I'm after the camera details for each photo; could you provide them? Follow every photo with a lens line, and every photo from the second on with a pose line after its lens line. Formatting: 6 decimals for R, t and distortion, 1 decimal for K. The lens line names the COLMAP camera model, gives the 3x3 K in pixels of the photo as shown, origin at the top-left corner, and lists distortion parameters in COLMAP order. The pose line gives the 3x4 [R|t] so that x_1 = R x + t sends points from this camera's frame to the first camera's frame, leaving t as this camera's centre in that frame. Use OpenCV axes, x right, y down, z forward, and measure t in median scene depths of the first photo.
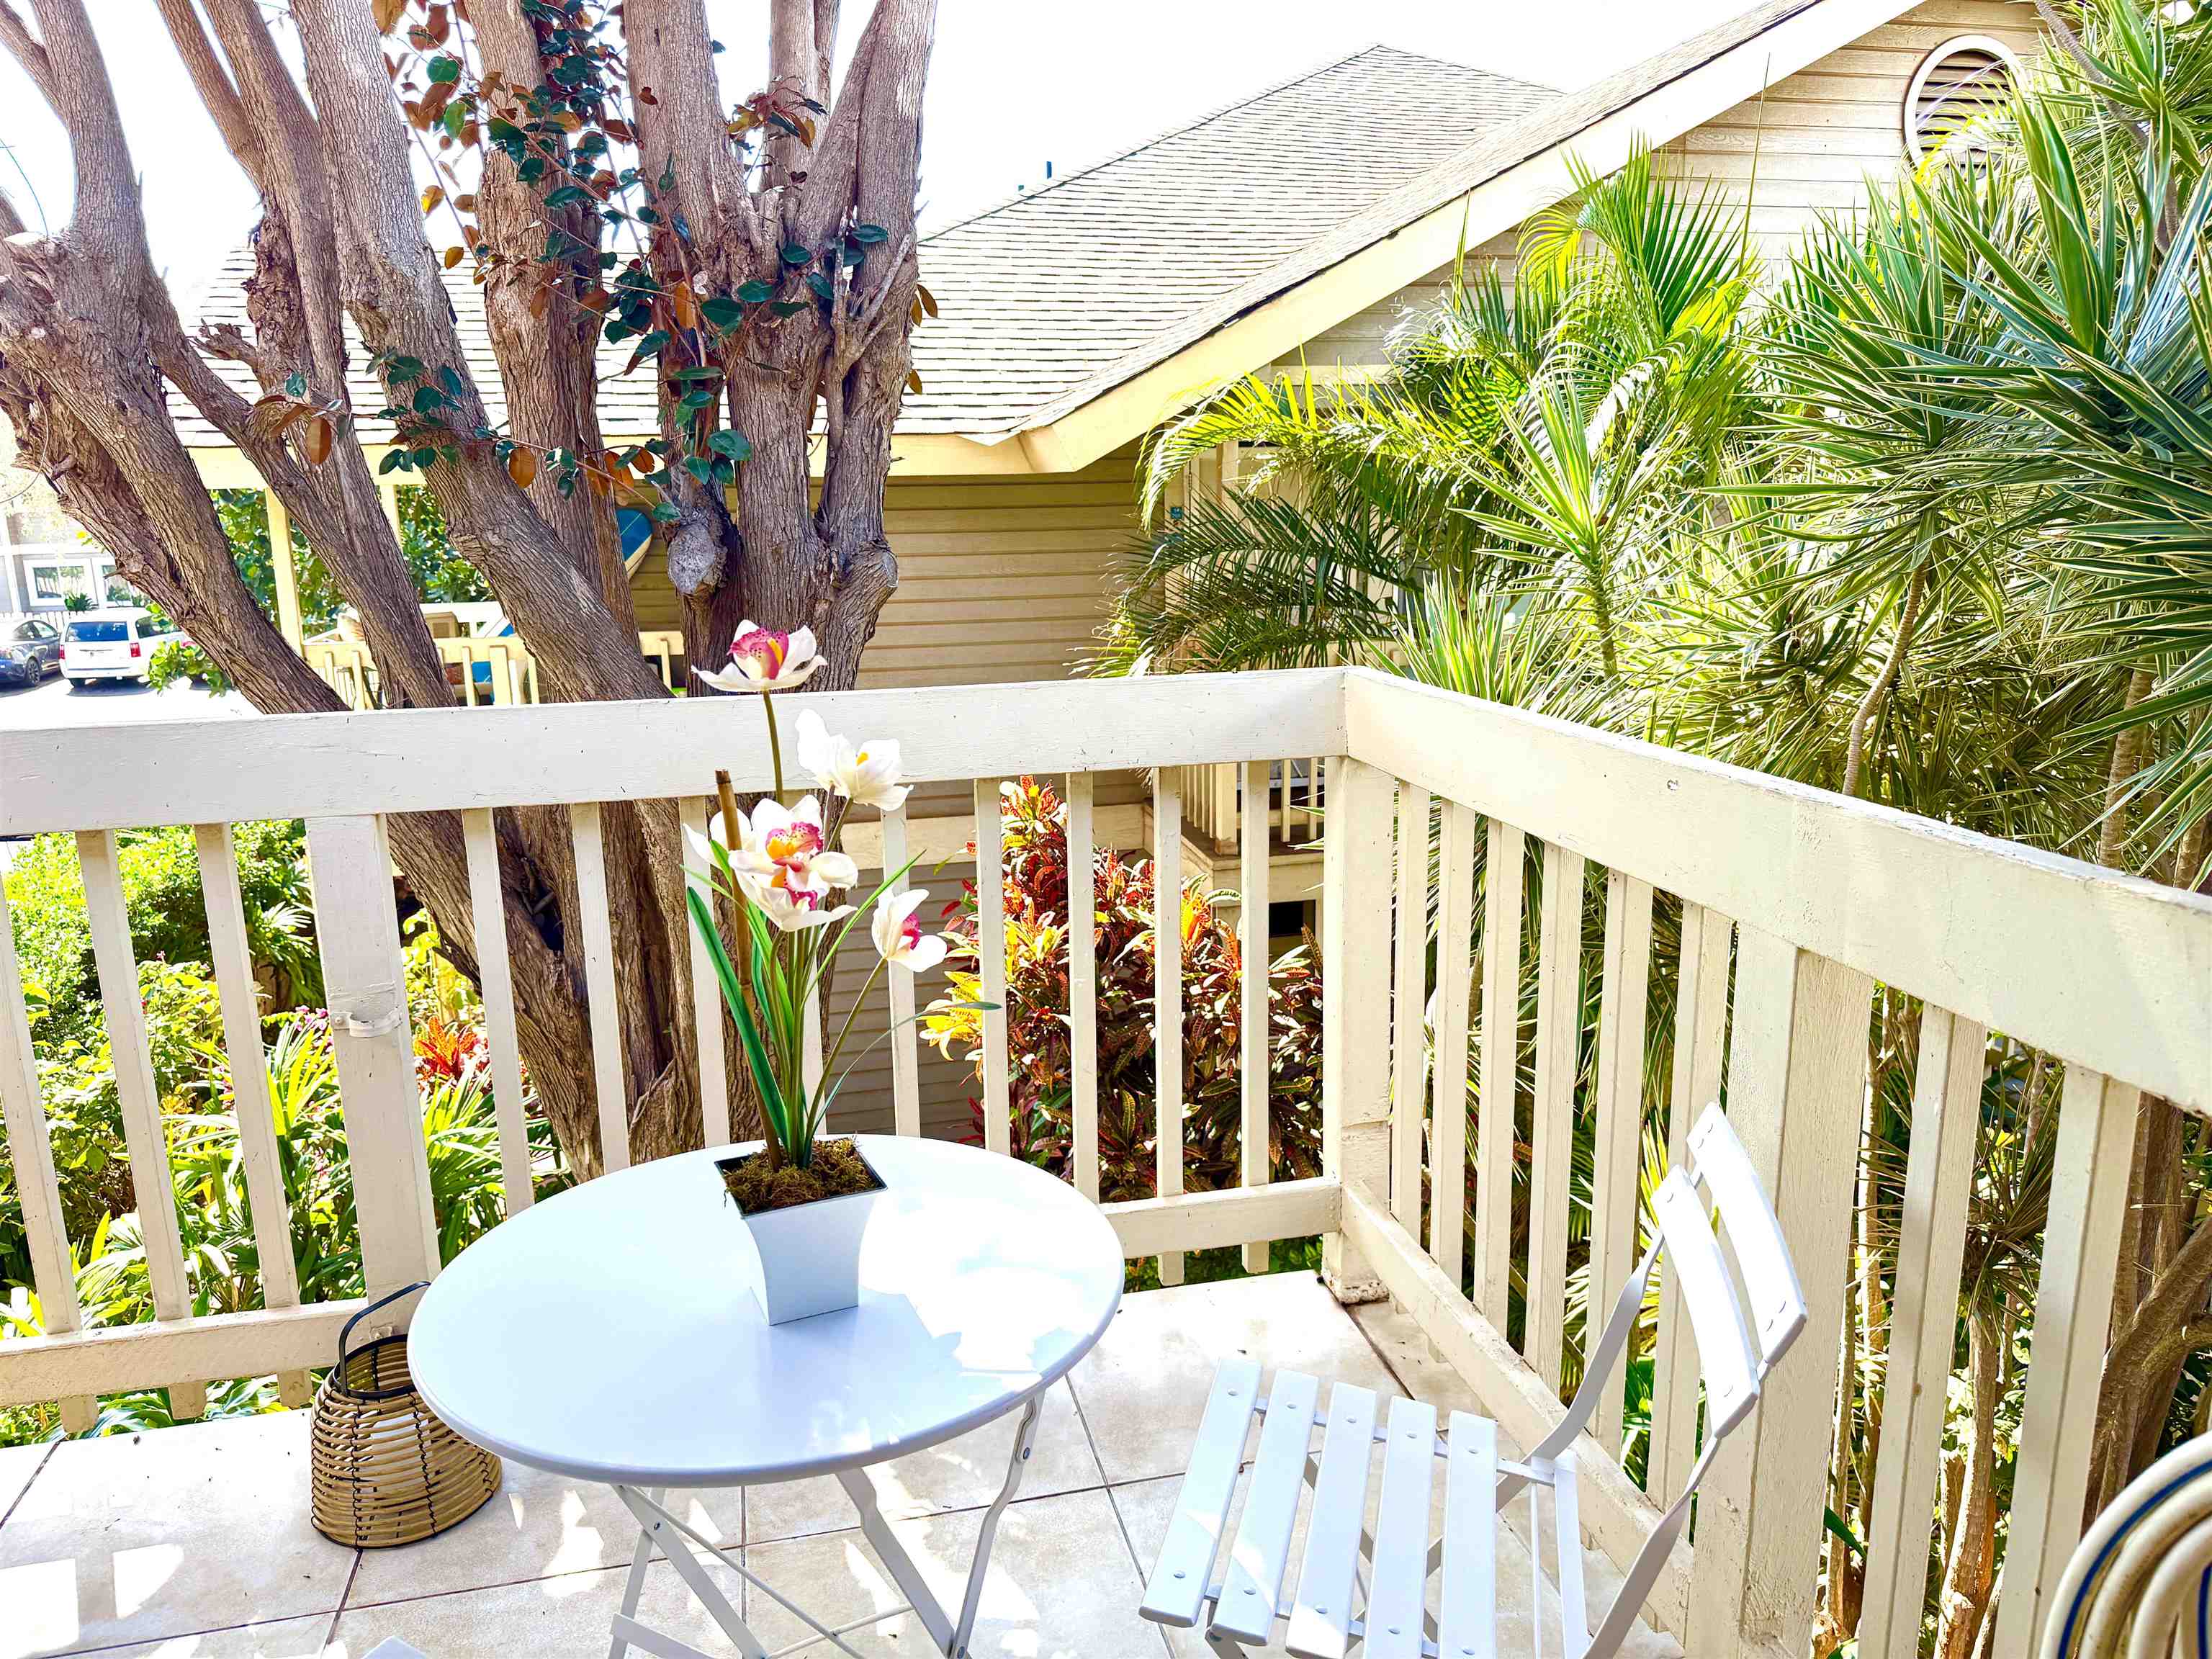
lens RADIAL K [[1483.8, 0, 1106.0], [0, 1483.8, 829.5], [0, 0, 1]] dist [0.002395, 0.000801]
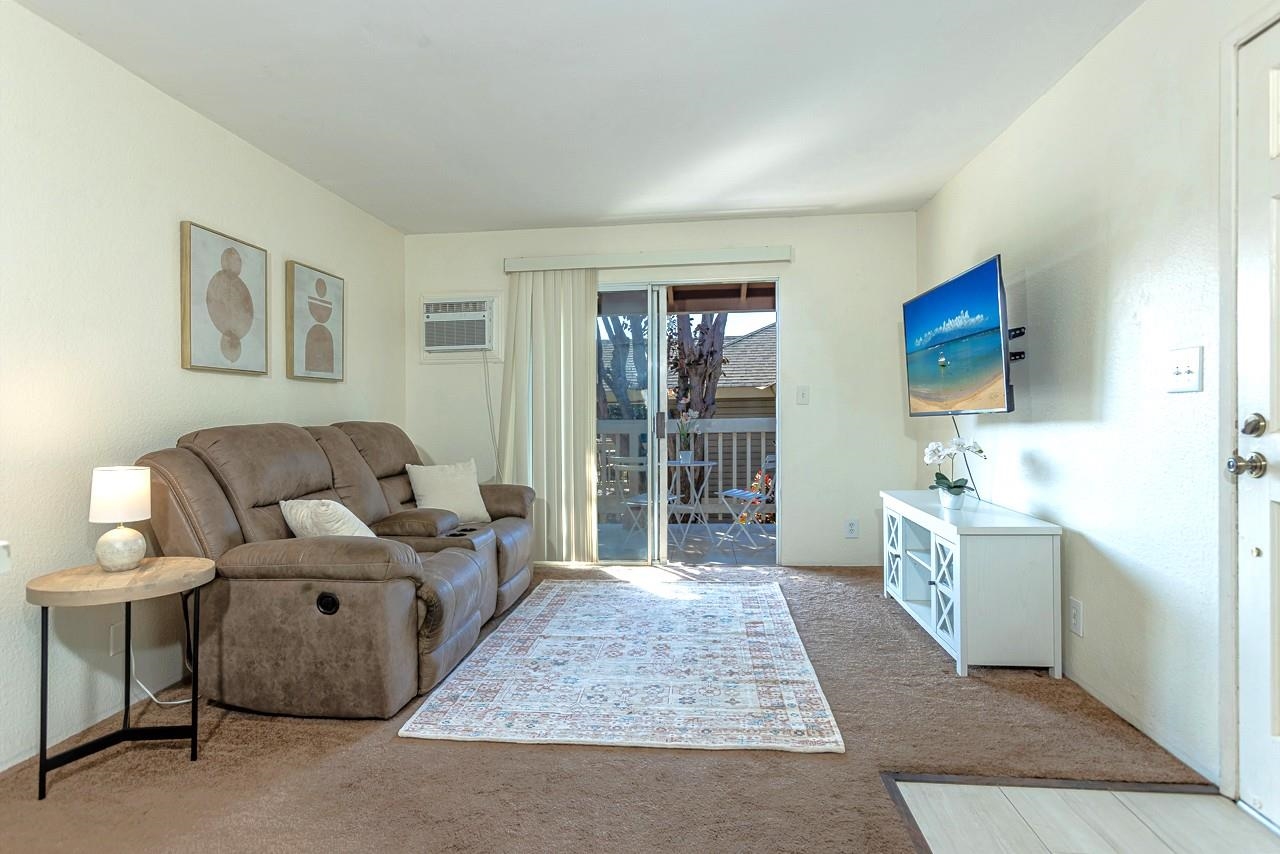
lens RADIAL K [[655.5, 0, 640.0], [0, 655.5, 427.0], [0, 0, 1]] dist [-0.000370, 0.000275]
pose [[0.941295, 0.018905, -0.337054, 0.442664], [-0.085827, 0.979026, -0.184778, 0.395271], [0.326492, 0.202858, 0.923175, -1.428122]]
